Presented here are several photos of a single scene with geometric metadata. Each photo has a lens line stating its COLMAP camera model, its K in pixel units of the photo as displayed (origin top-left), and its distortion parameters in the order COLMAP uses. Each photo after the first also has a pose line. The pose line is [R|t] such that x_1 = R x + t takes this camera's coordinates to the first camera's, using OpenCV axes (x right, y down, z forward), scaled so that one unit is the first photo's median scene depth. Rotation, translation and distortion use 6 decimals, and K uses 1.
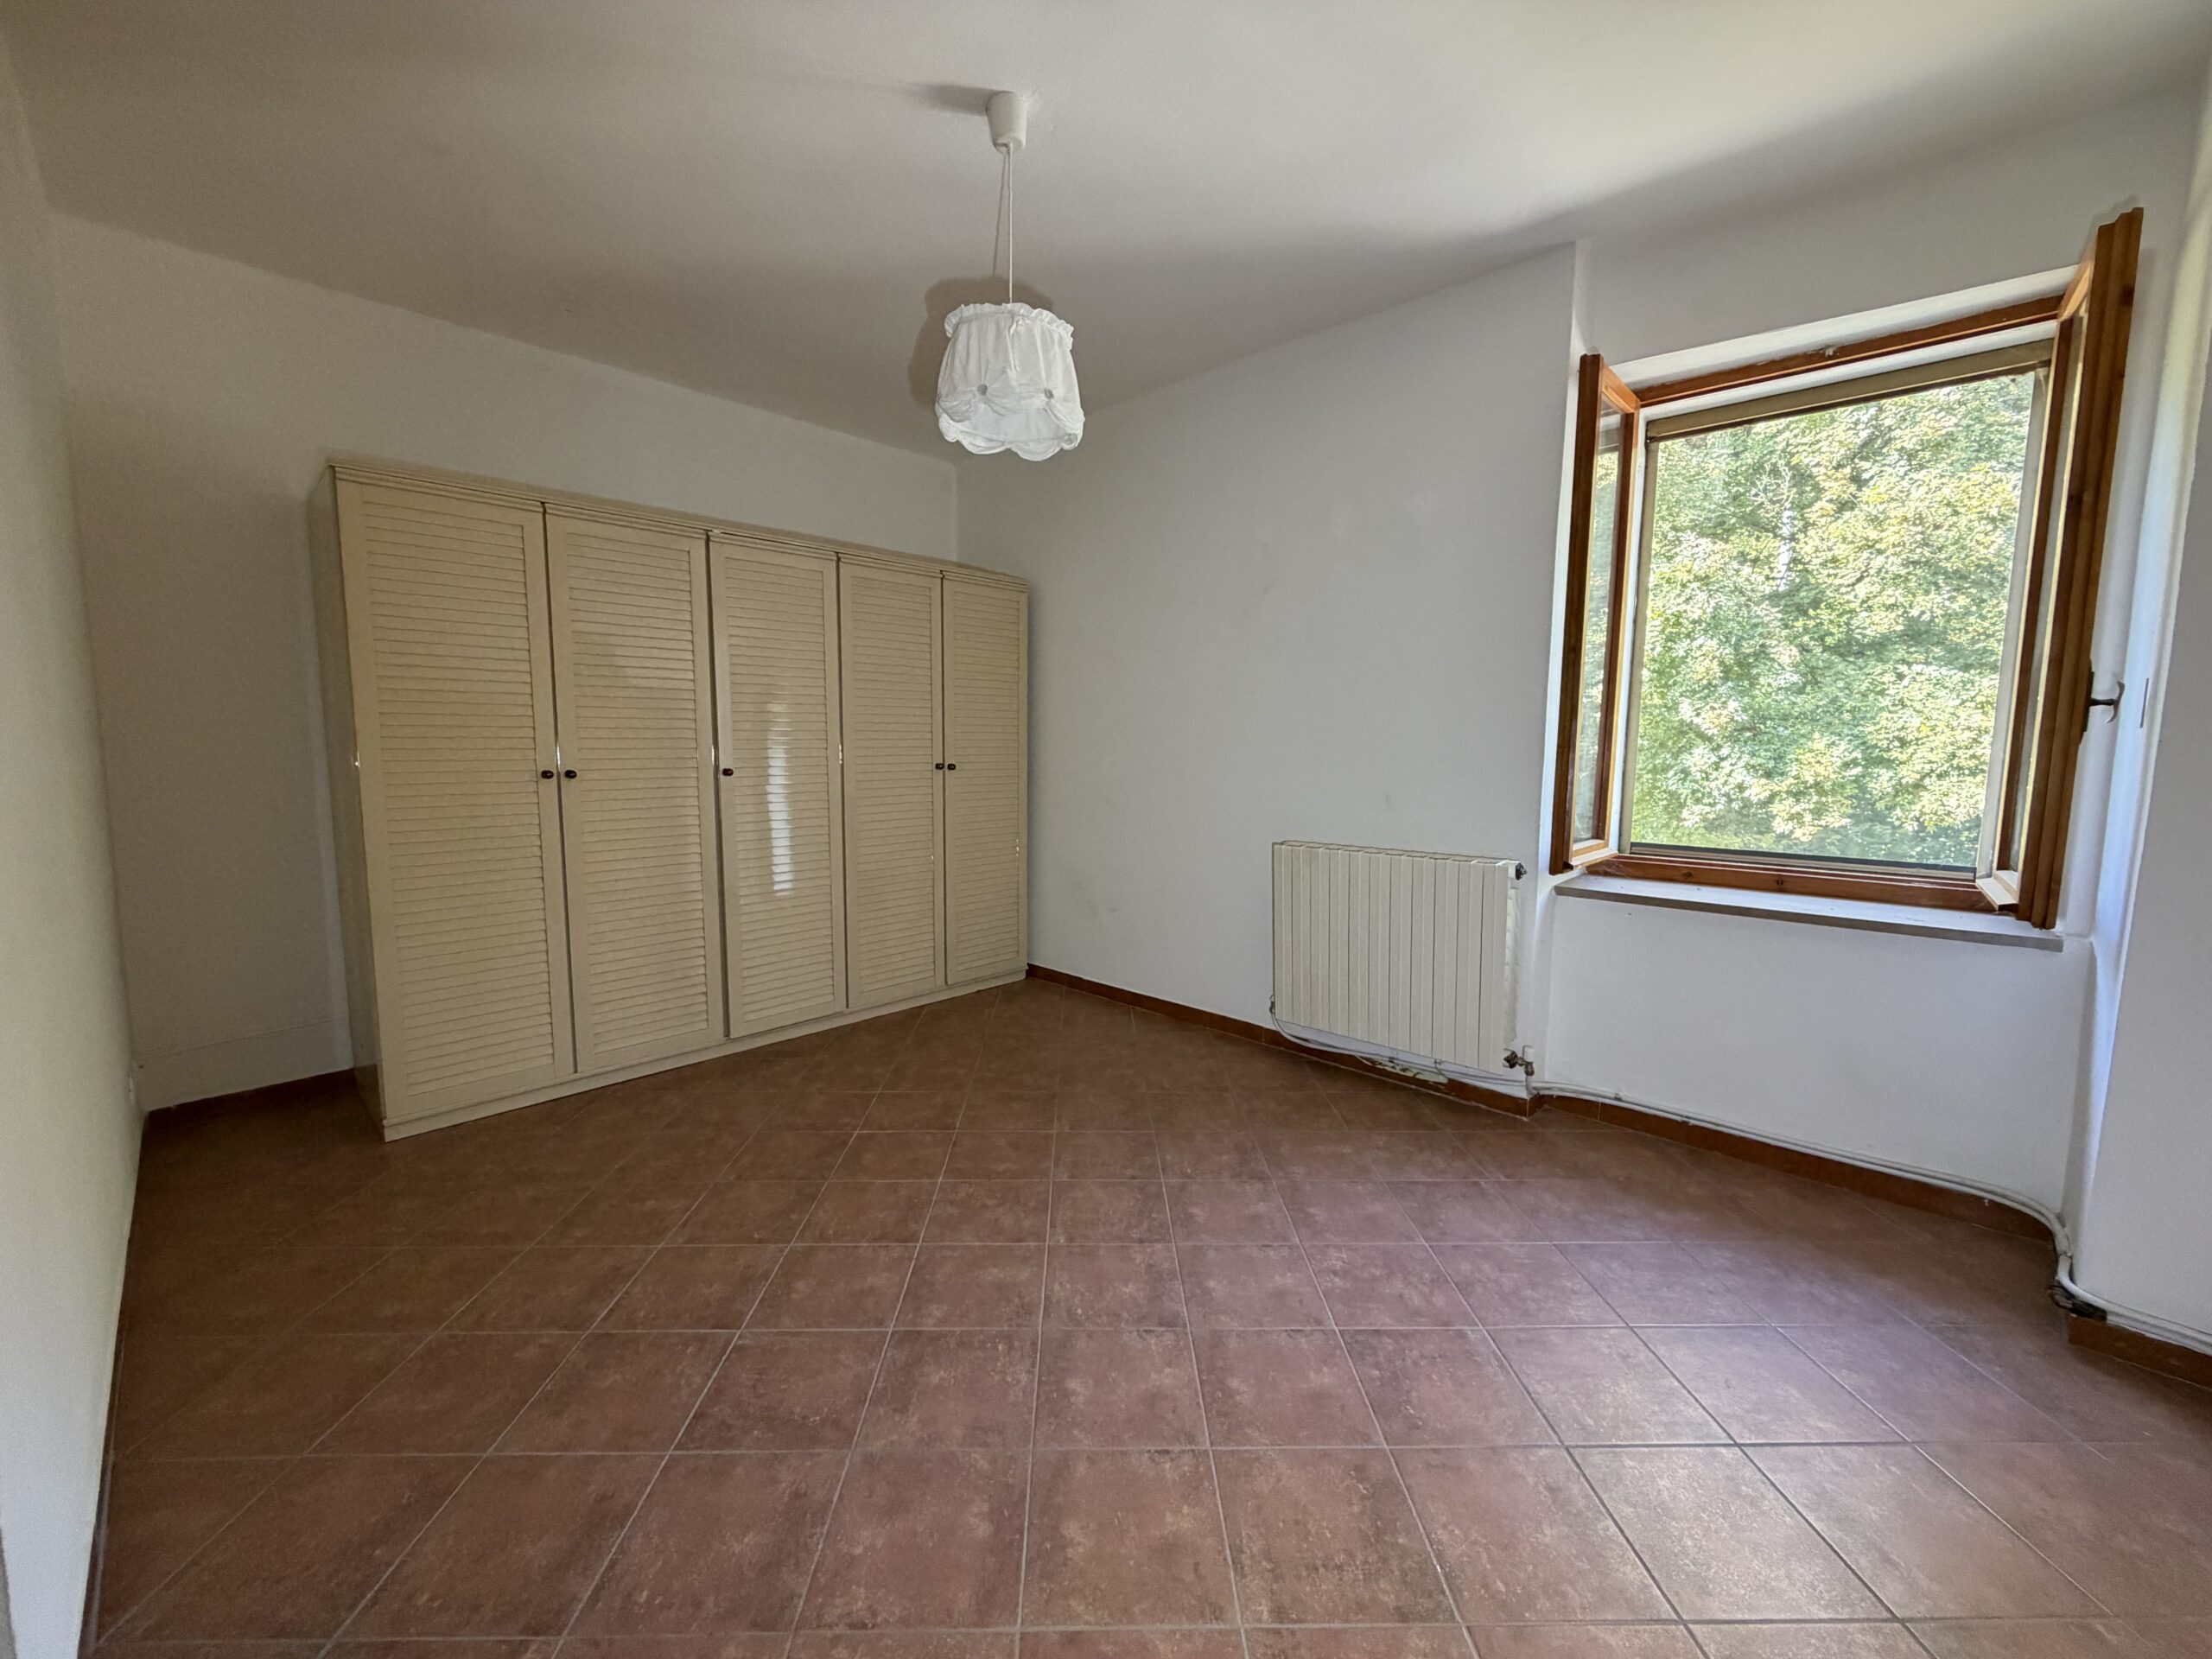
lens RADIAL K [[879.6, 0, 1118.7], [0, 879.6, 824.0], [0, 0, 1]] dist [0.000338, -0.000073]
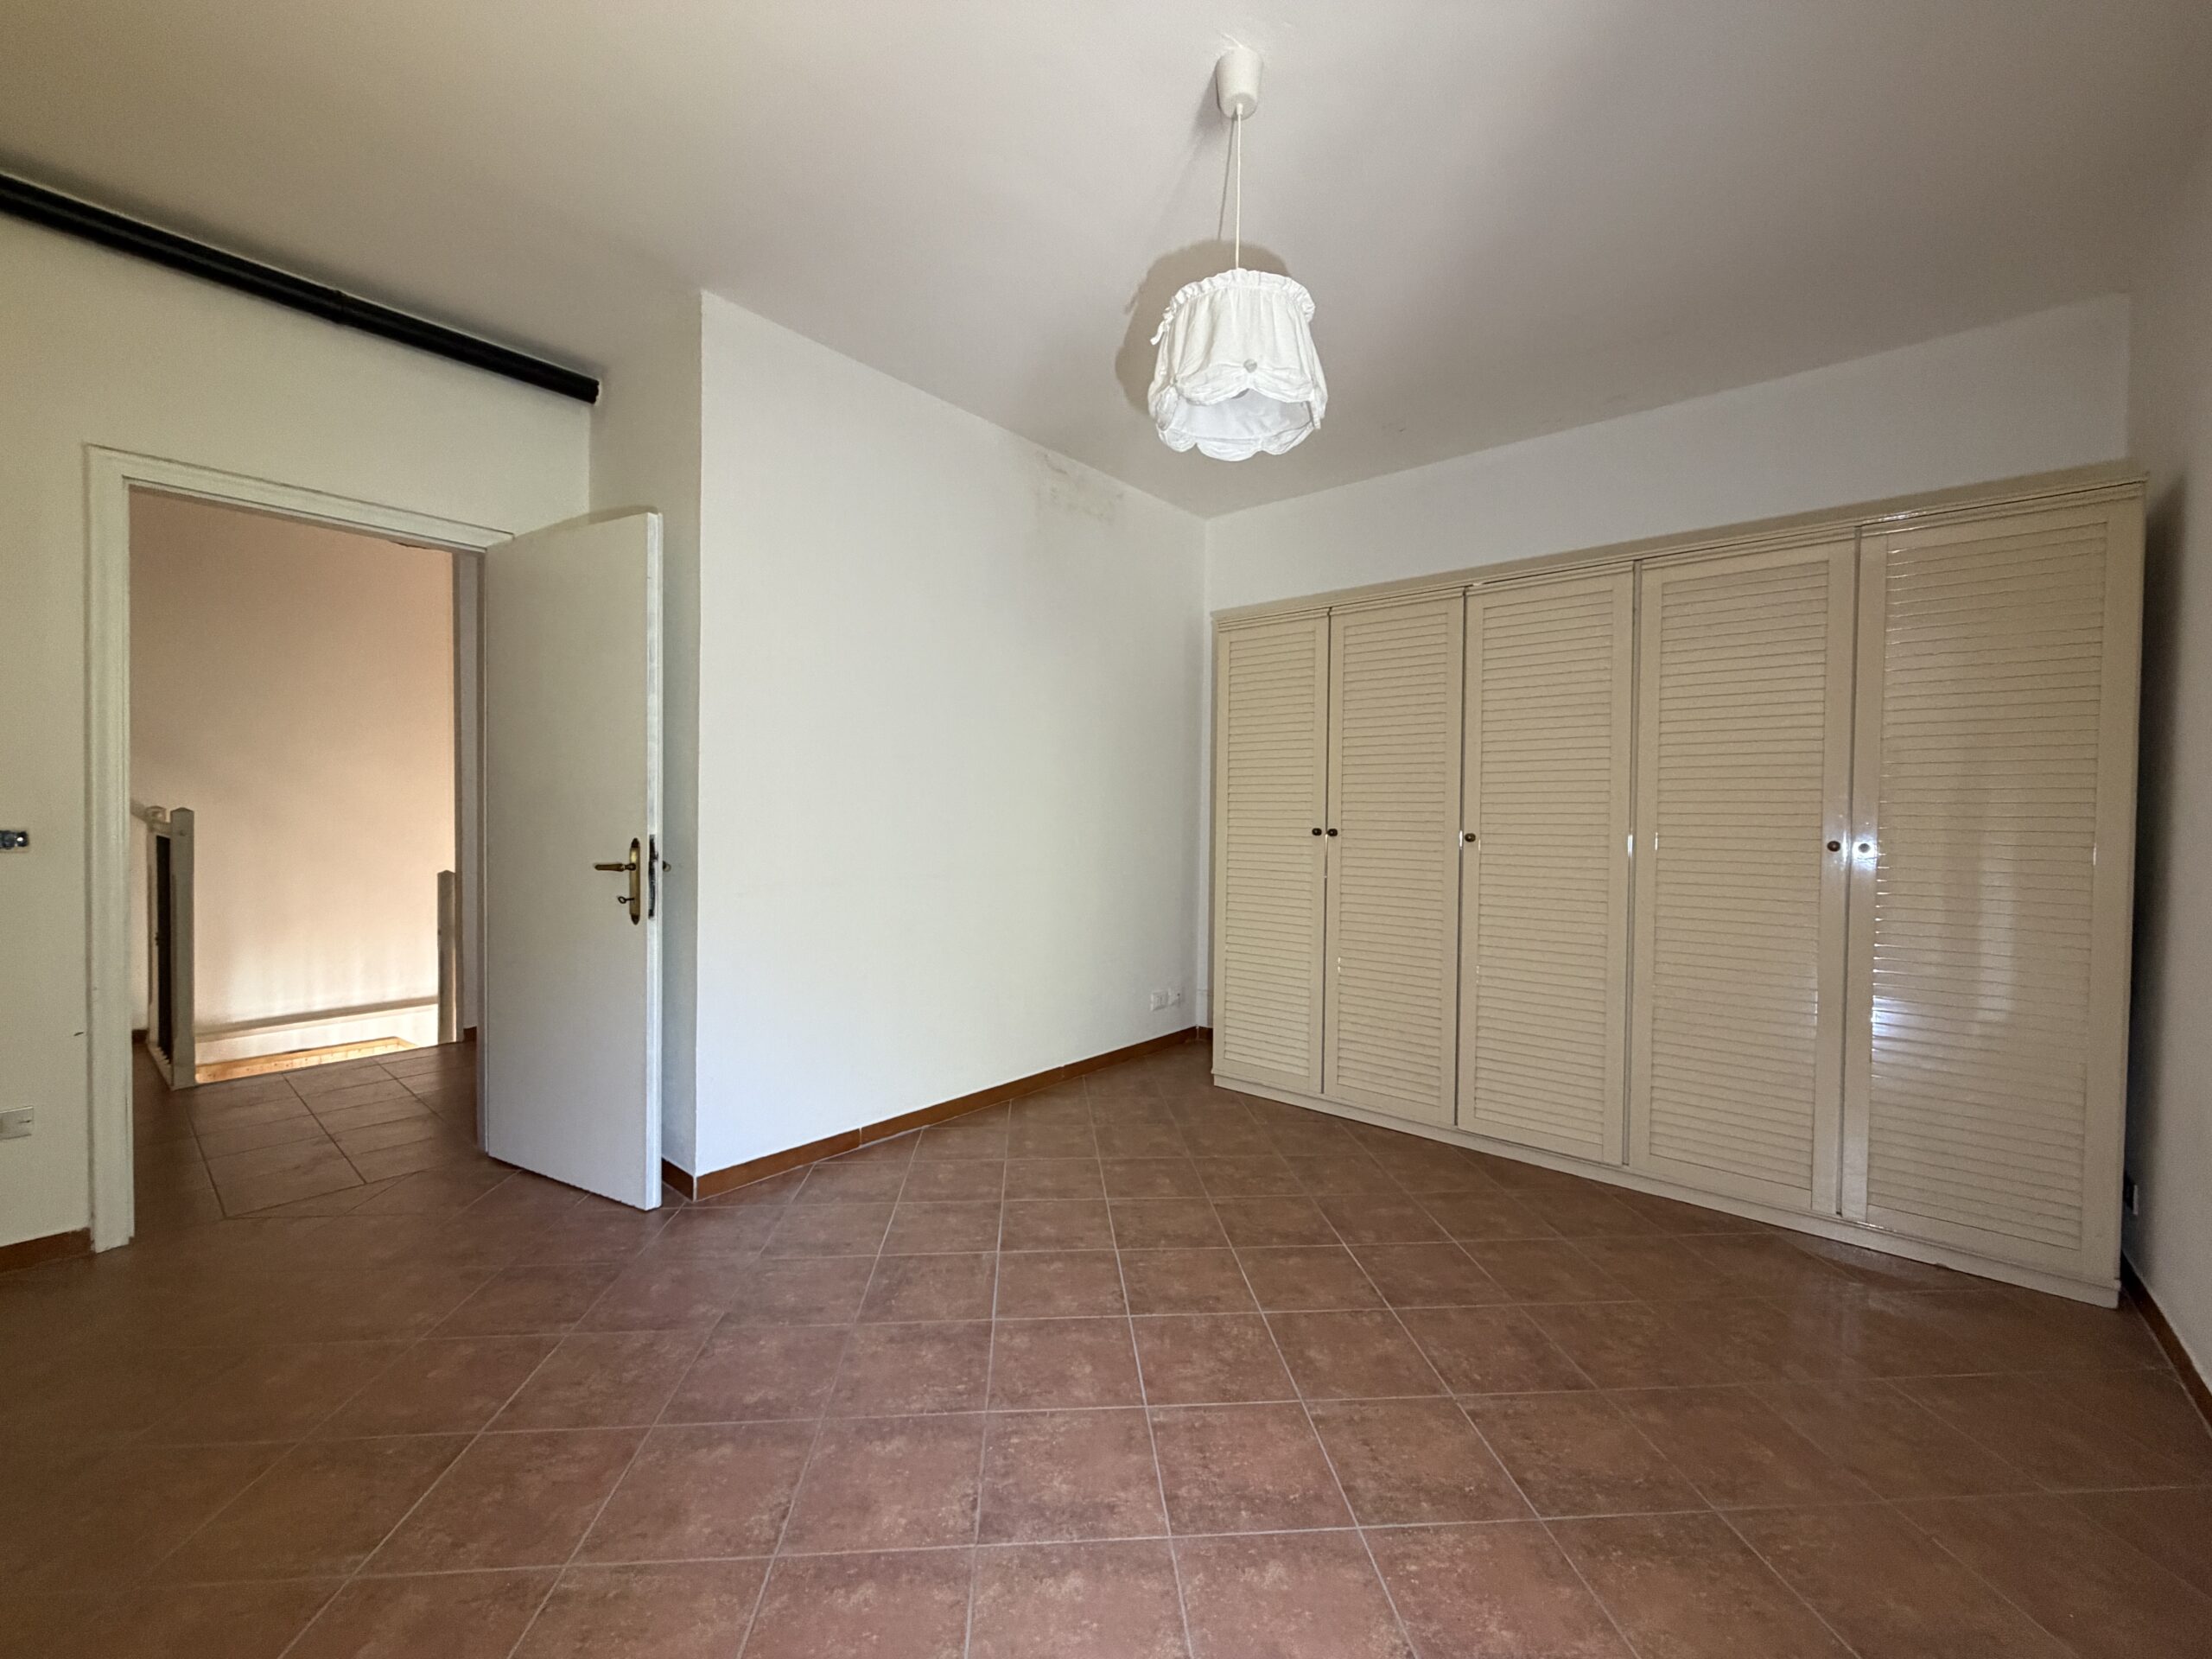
lens RADIAL K [[879.6, 0, 1115.4], [0, 879.6, 833.7], [0, 0, 1]] dist [0.000338, -0.000073]
pose [[0.047963, 0.015396, -0.998730, 0.665953], [-0.106492, 0.994261, 0.010213, -0.053727], [0.993156, 0.105867, 0.049327, 0.800785]]
